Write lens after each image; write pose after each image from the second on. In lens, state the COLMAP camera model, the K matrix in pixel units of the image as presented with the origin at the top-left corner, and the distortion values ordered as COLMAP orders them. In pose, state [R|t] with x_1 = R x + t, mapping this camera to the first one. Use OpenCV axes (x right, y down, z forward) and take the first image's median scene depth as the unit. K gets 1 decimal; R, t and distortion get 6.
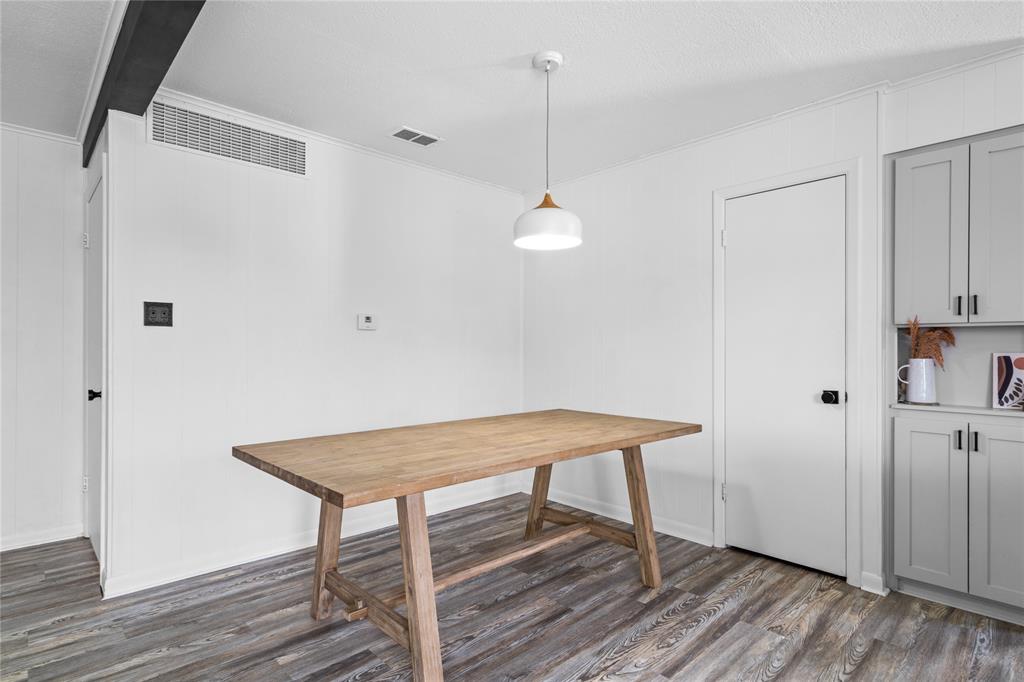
lens RADIAL K [[527.7, 0, 512.1], [0, 527.7, 345.1], [0, 0, 1]] dist [0.001516, 0.000613]
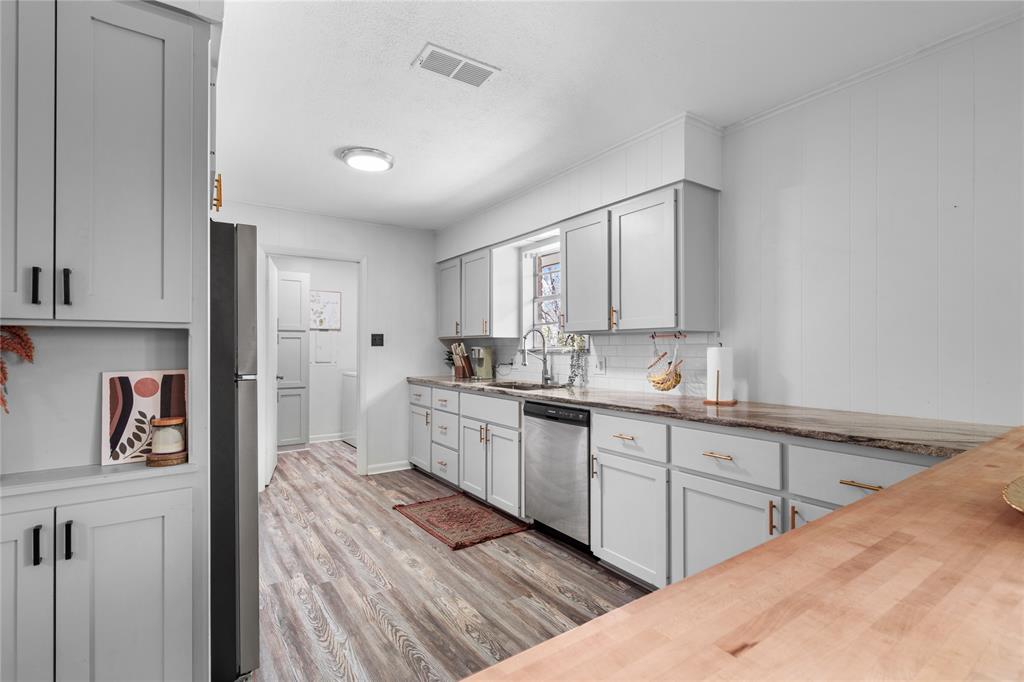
lens RADIAL K [[471.3, 0, 513.2], [0, 471.3, 346.5], [0, 0, 1]] dist [-0.000888, 0.000052]
pose [[0.147663, -0.005716, 0.989021, 0.455008], [-0.002795, 0.999977, 0.006197, -0.019222], [-0.989034, -0.003680, 0.147643, 0.464842]]
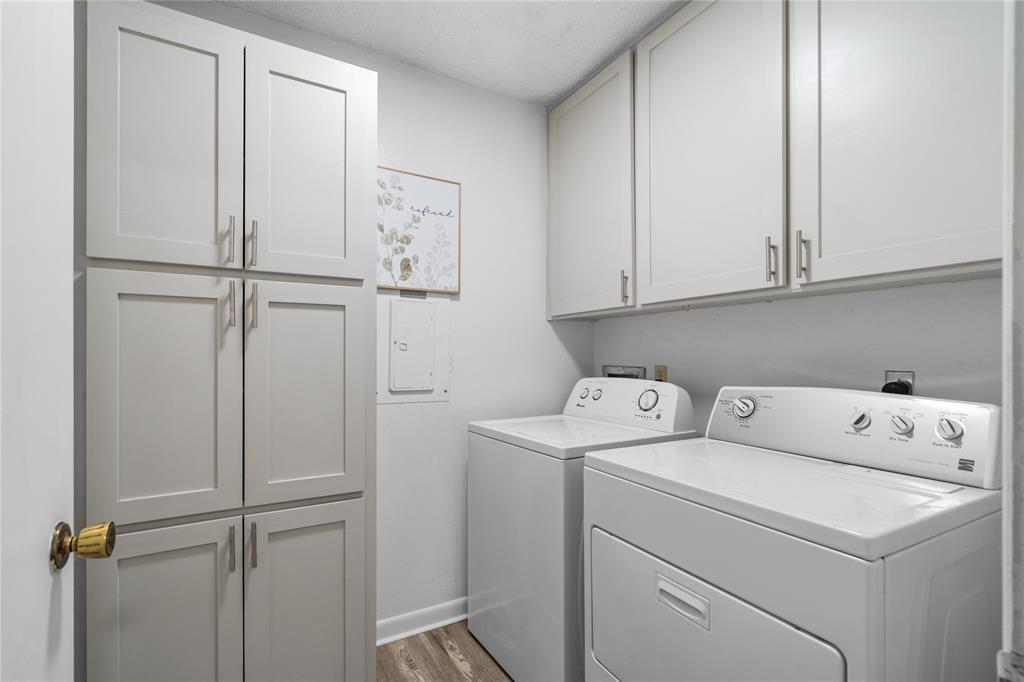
lens RADIAL K [[471.3, 0, 510.8], [0, 471.3, 347.6], [0, 0, 1]] dist [-0.000888, 0.000052]
pose [[0.227650, 0.000719, 0.973743, 1.595621], [-0.002278, 0.999997, -0.000206, 0.000601], [-0.973740, -0.002171, 0.227651, 1.202865]]
